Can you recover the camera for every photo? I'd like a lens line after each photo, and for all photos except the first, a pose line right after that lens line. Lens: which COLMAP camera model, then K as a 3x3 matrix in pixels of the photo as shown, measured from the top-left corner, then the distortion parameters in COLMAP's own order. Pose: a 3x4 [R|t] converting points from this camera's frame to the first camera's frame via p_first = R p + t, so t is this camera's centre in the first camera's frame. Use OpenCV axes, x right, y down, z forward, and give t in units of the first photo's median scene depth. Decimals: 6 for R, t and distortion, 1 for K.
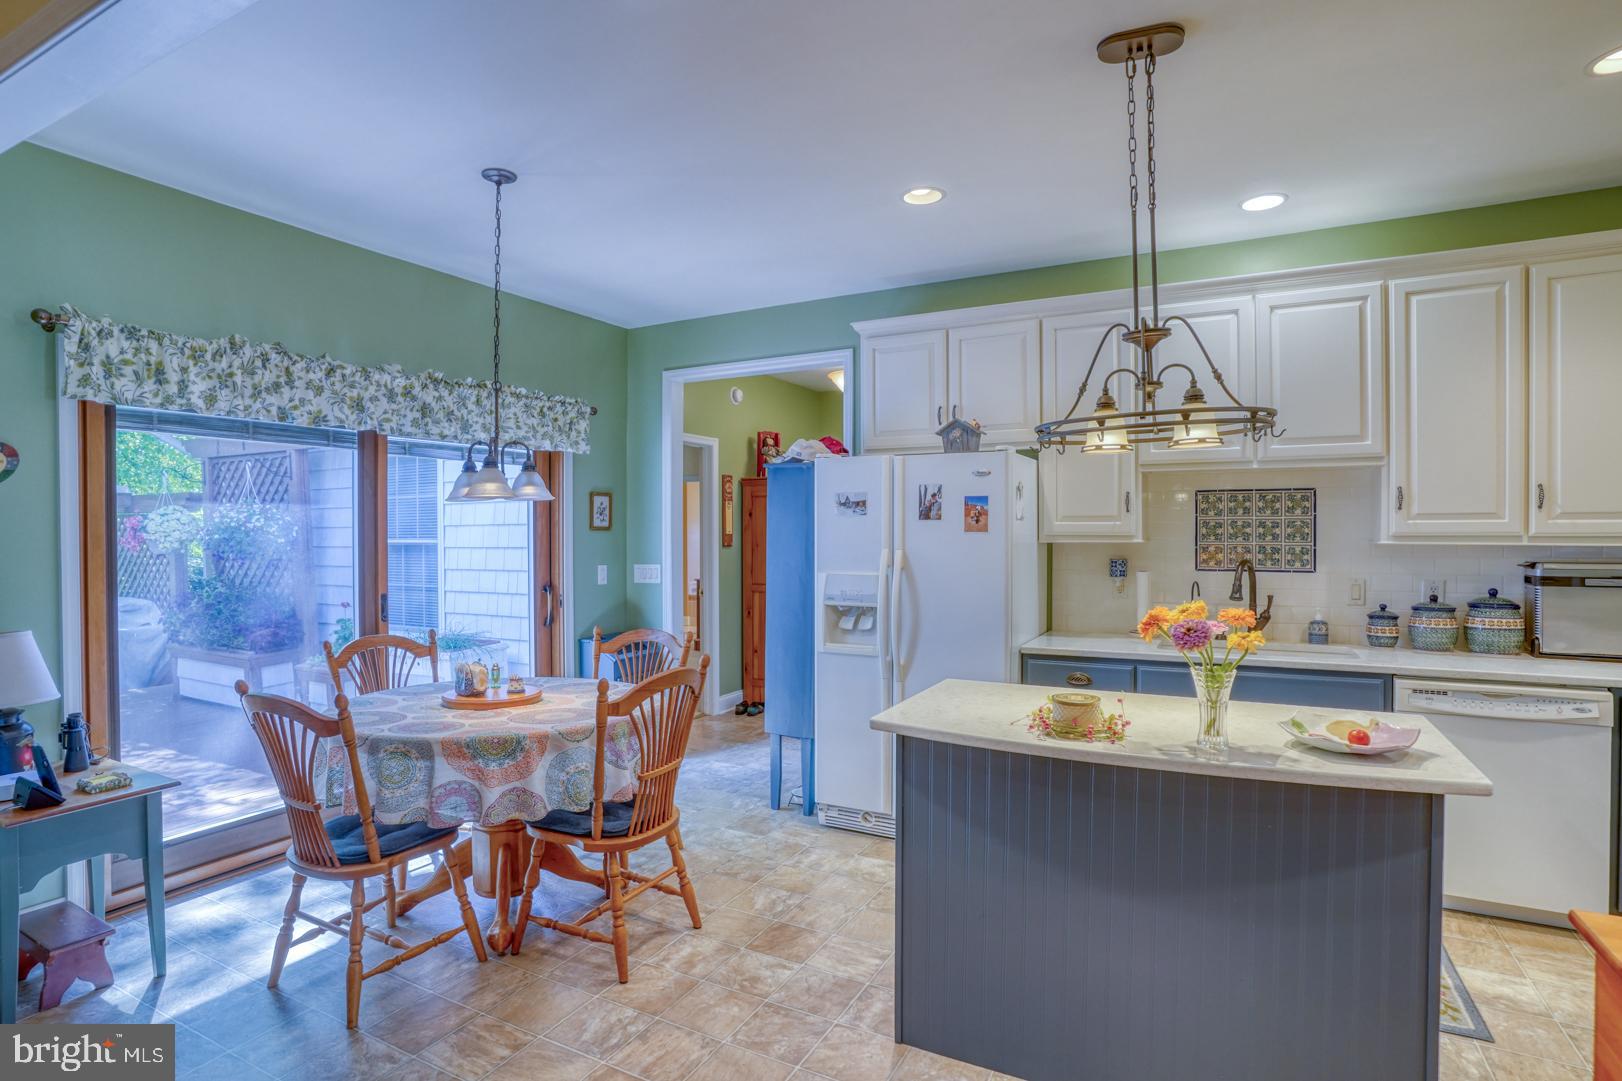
lens RADIAL K [[836.5, 0, 851.0], [0, 836.5, 548.9], [0, 0, 1]] dist [-0.070682, 0.026153]
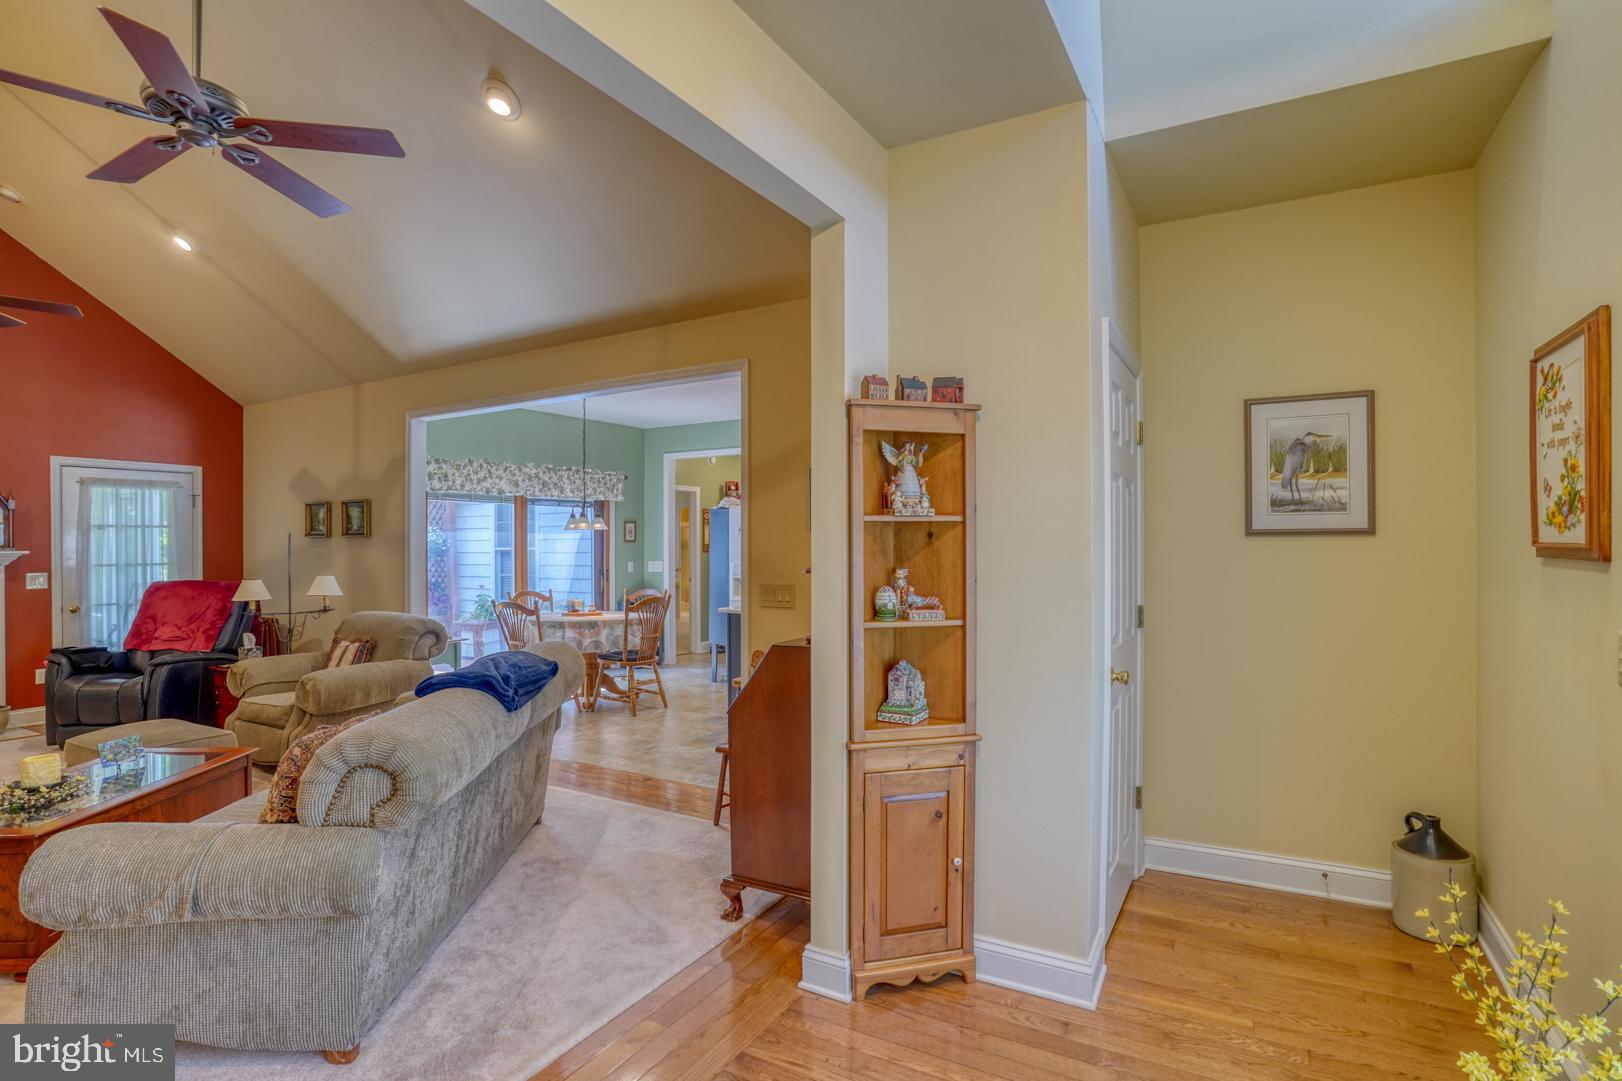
lens RADIAL K [[836.5, 0, 841.7], [0, 836.5, 540.7], [0, 0, 1]] dist [-0.070682, 0.026153]
pose [[0.998780, -0.006175, -0.048994, 0.338750], [0.004874, 0.999633, -0.026630, 0.033811], [0.049141, 0.026358, 0.998444, -1.069337]]
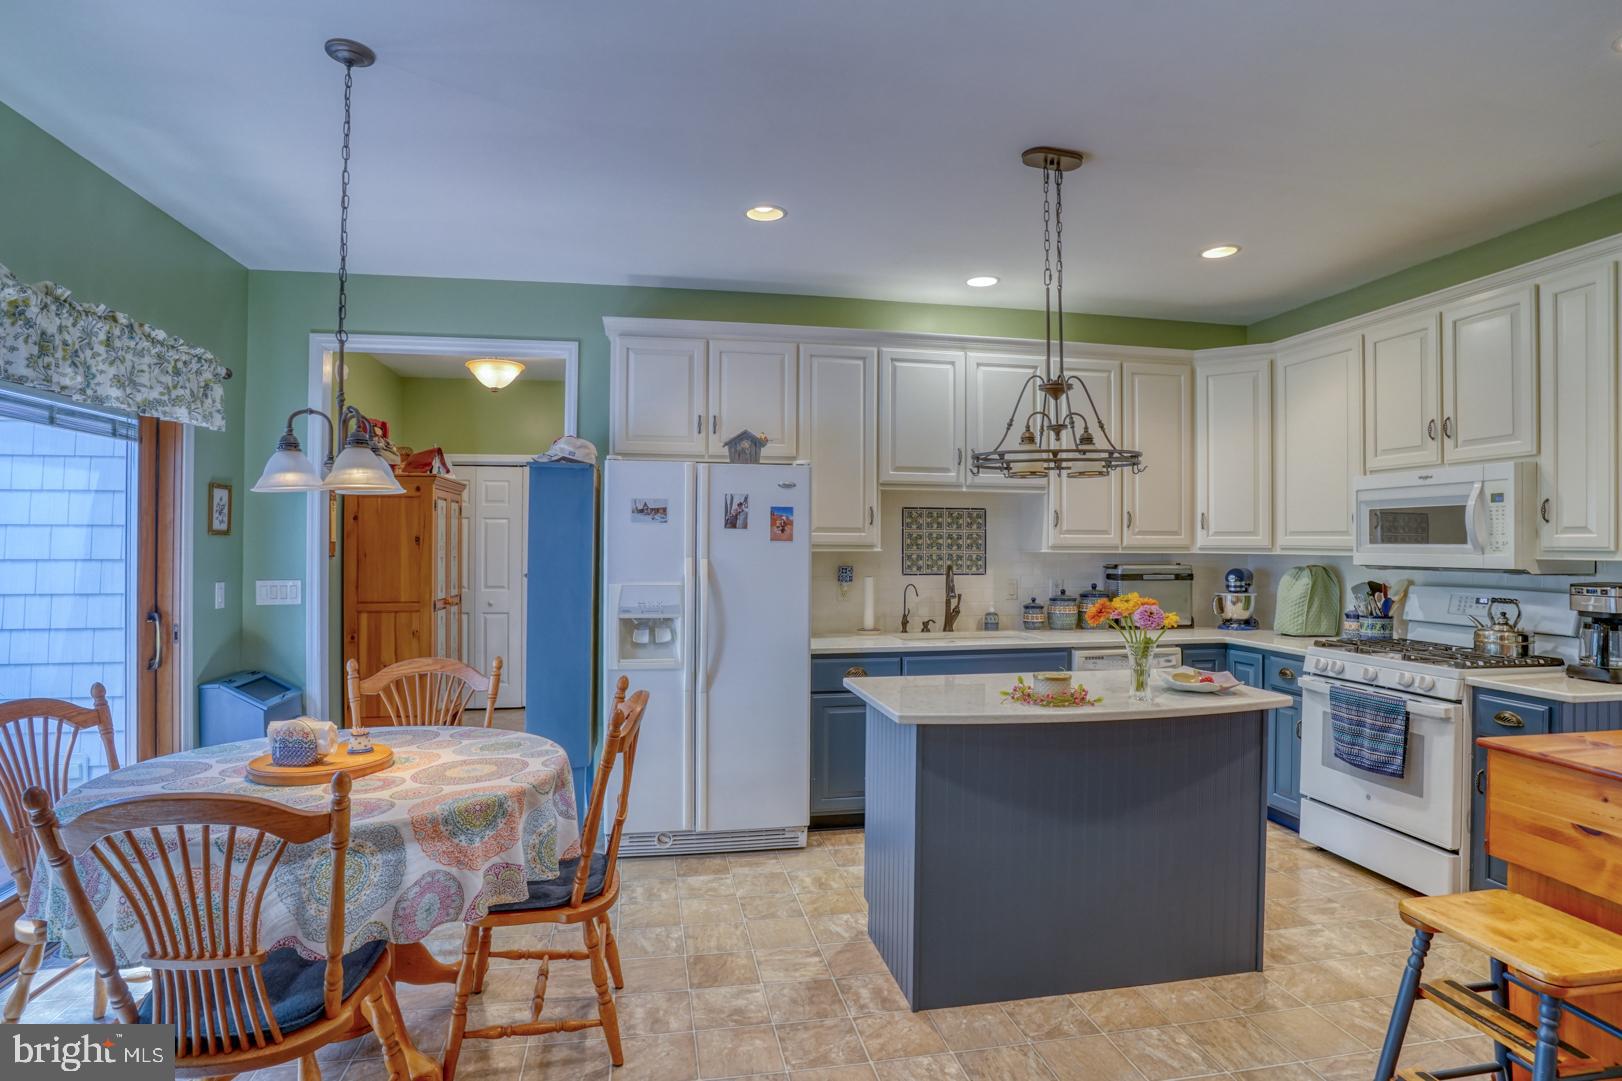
lens RADIAL K [[836.5, 0, 845.3], [0, 836.5, 548.4], [0, 0, 1]] dist [-0.070682, 0.026153]
pose [[0.779648, 0.002661, 0.626212, -0.426660], [0.006079, 0.999912, -0.011818, 0.001847], [-0.626188, 0.013020, 0.779563, 0.125185]]
